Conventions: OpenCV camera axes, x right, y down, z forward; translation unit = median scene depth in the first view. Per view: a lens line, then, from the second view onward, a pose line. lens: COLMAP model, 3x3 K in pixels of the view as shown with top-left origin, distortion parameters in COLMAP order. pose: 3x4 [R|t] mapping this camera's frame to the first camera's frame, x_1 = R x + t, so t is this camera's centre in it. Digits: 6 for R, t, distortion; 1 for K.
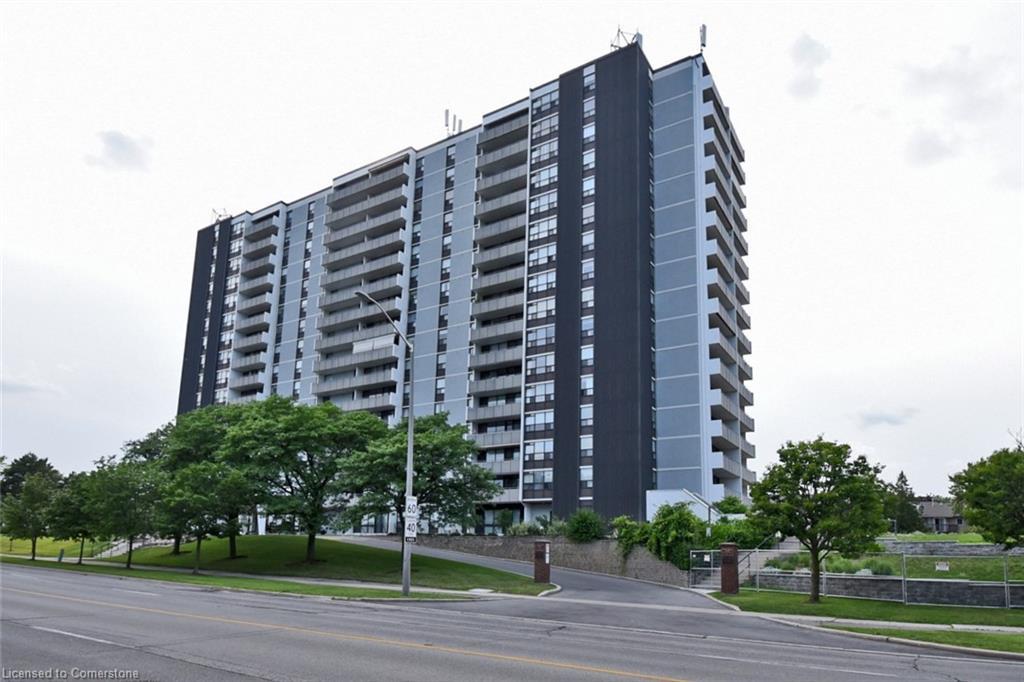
lens RADIAL K [[847.6, 0, 472.8], [0, 847.6, 342.0], [0, 0, 1]] dist [-0.003770, 0.002292]
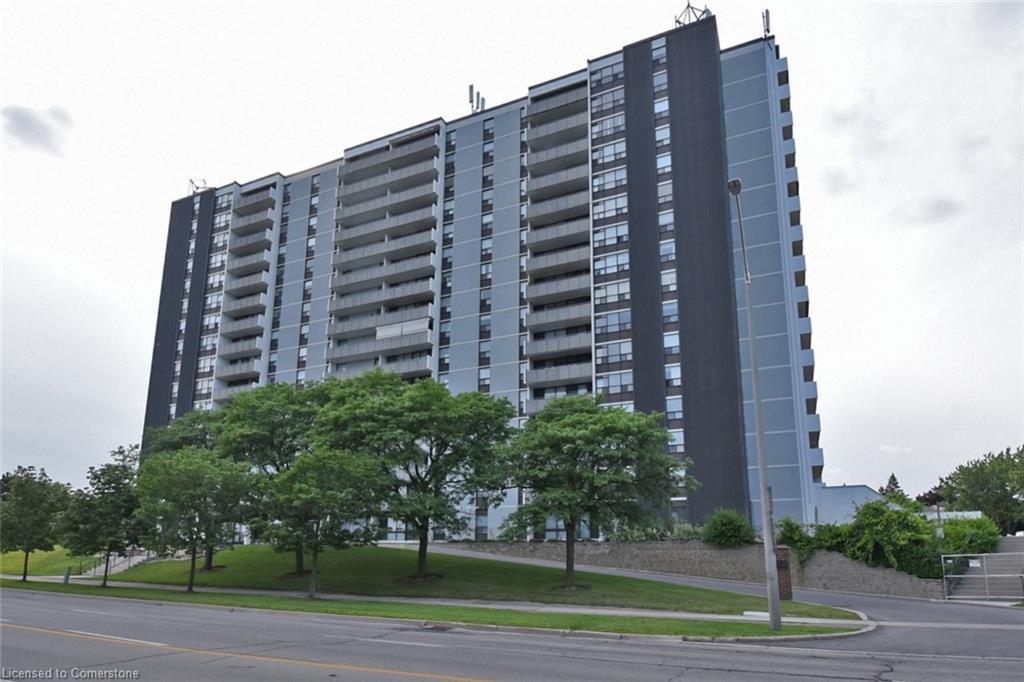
lens RADIAL K [[817.1, 0, 545.5], [0, 817.1, 340.8], [0, 0, 1]] dist [-0.001384, -0.007732]
pose [[0.983170, 0.031270, 0.179997, -0.125853], [-0.028467, 0.999430, -0.018135, 0.026666], [-0.180462, 0.012706, 0.983500, 0.123382]]
